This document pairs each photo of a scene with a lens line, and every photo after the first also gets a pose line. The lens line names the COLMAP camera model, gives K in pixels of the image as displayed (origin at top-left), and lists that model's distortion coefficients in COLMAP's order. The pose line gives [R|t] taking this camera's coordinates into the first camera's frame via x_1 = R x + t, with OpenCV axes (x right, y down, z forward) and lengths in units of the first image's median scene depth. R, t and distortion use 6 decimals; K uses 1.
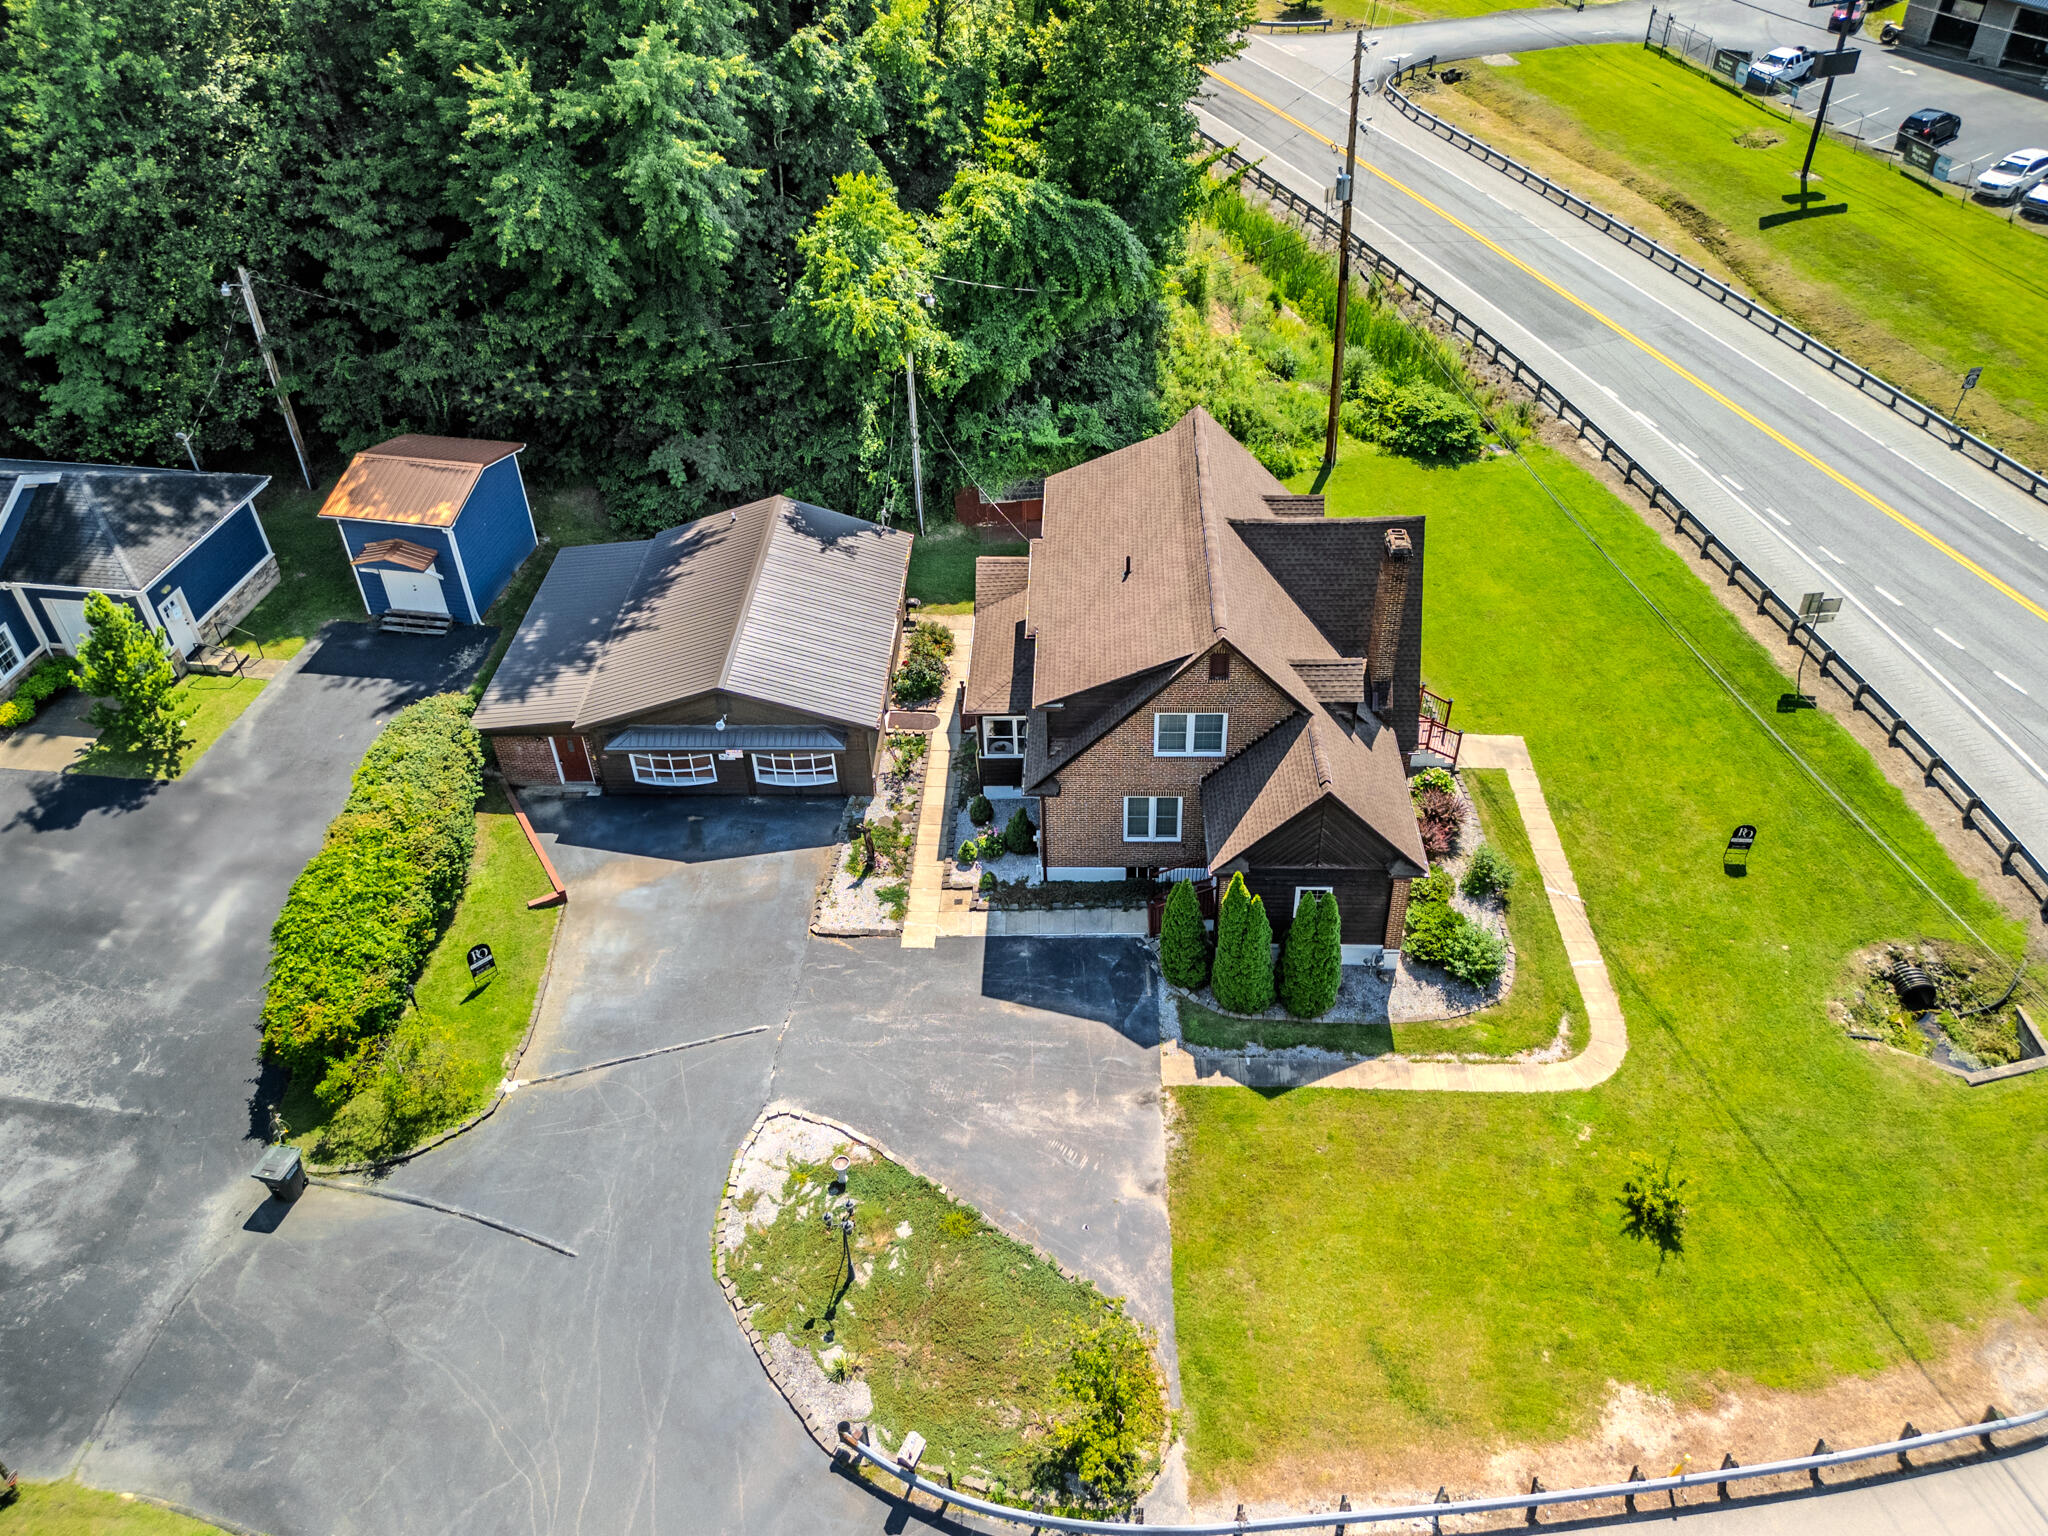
lens RADIAL K [[1529.3, 0, 1065.6], [0, 1529.3, 693.3], [0, 0, 1]] dist [0.066542, -0.027854]
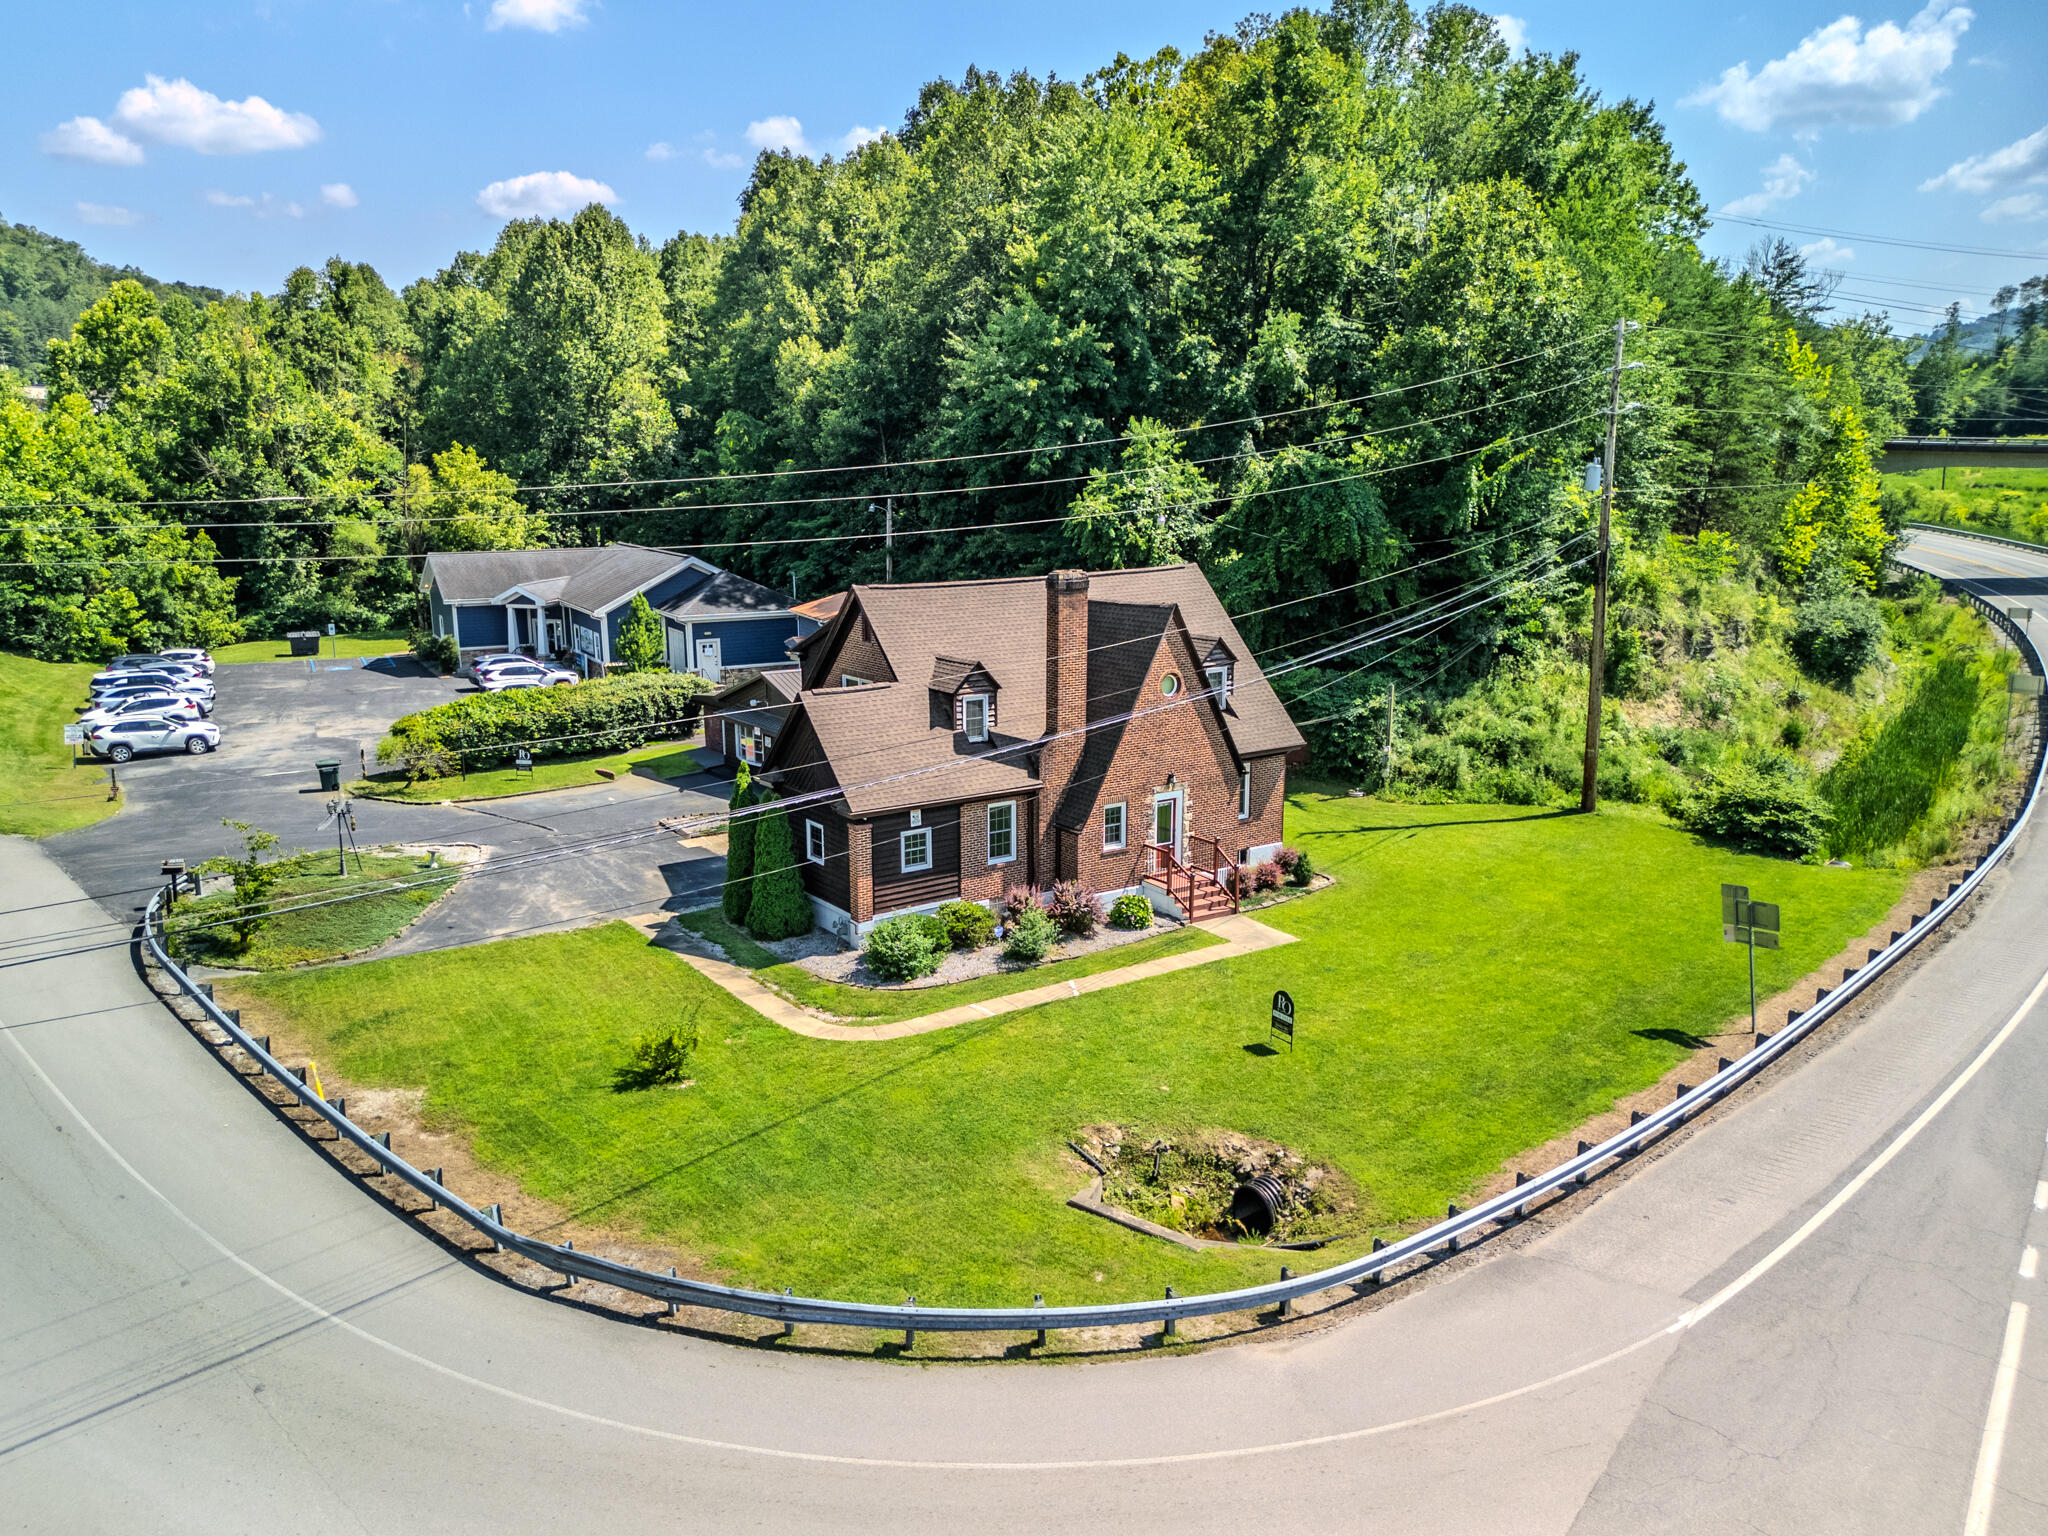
lens RADIAL K [[1529.3, 0, 999.1], [0, 1529.3, 753.0], [0, 0, 1]] dist [0.066542, -0.027854]
pose [[0.577458, 0.162183, -0.800150, 1.100137], [-0.486388, 0.855499, -0.177618, 0.218547], [0.655721, 0.491750, 0.572898, 0.481610]]
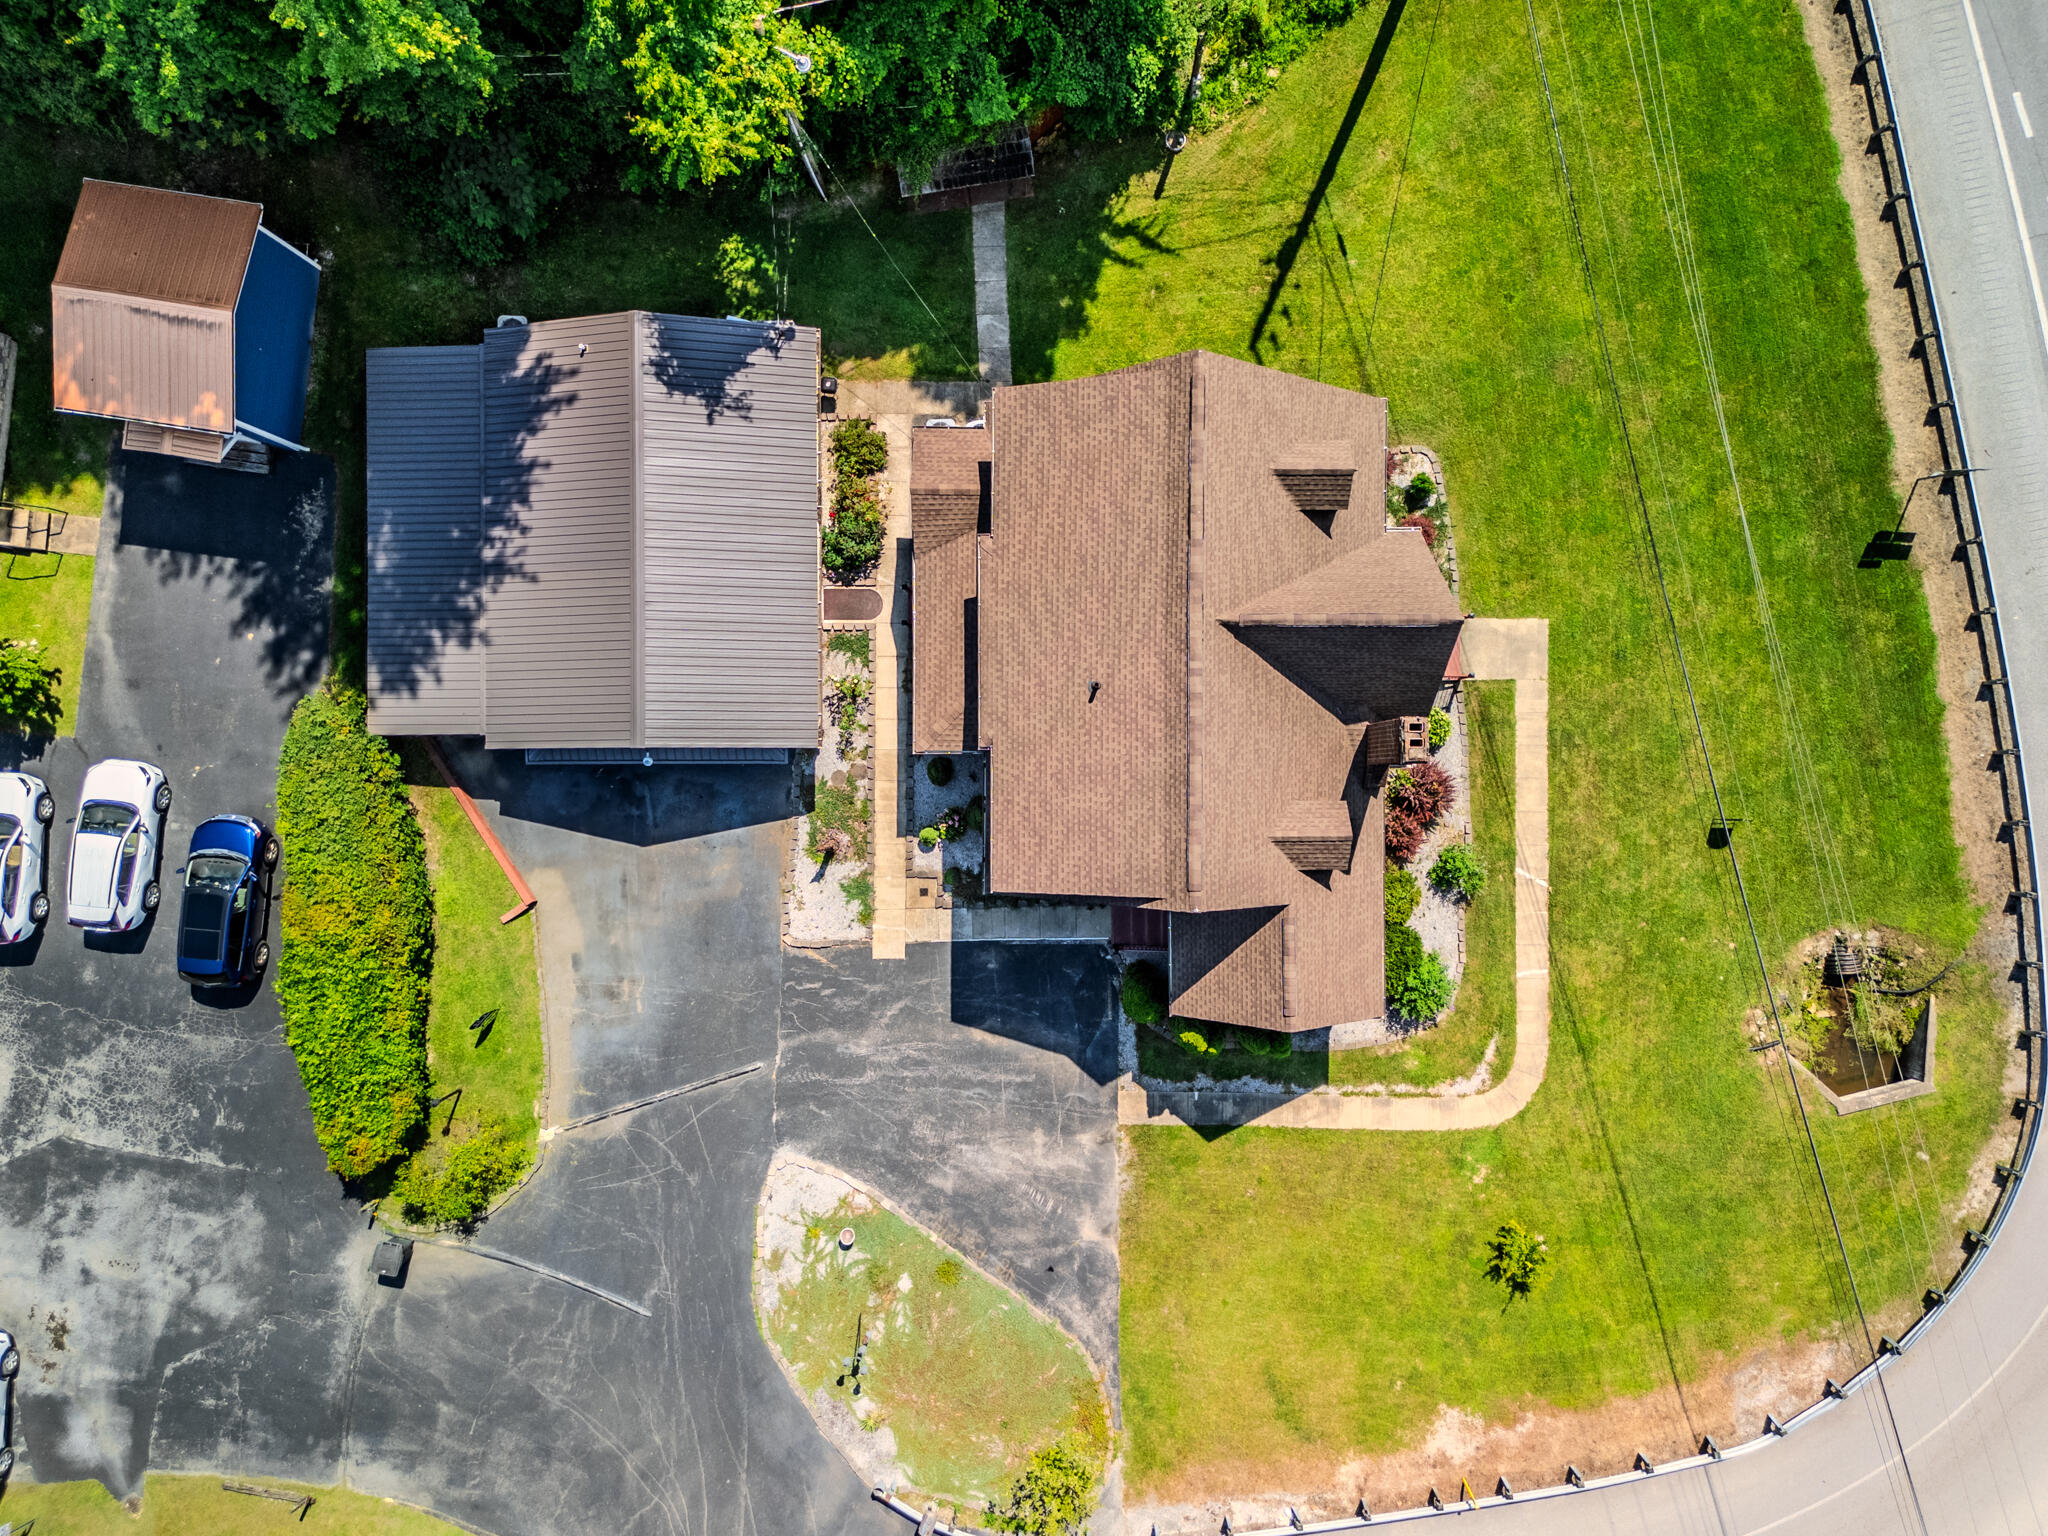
lens RADIAL K [[1529.3, 0, 1033.6], [0, 1529.3, 746.9], [0, 0, 1]] dist [0.066542, -0.027854]
pose [[0.999679, -0.013456, -0.021464, 0.028728], [0.025198, 0.615496, 0.787737, -0.815232], [0.002611, -0.788025, 0.615638, 0.522947]]
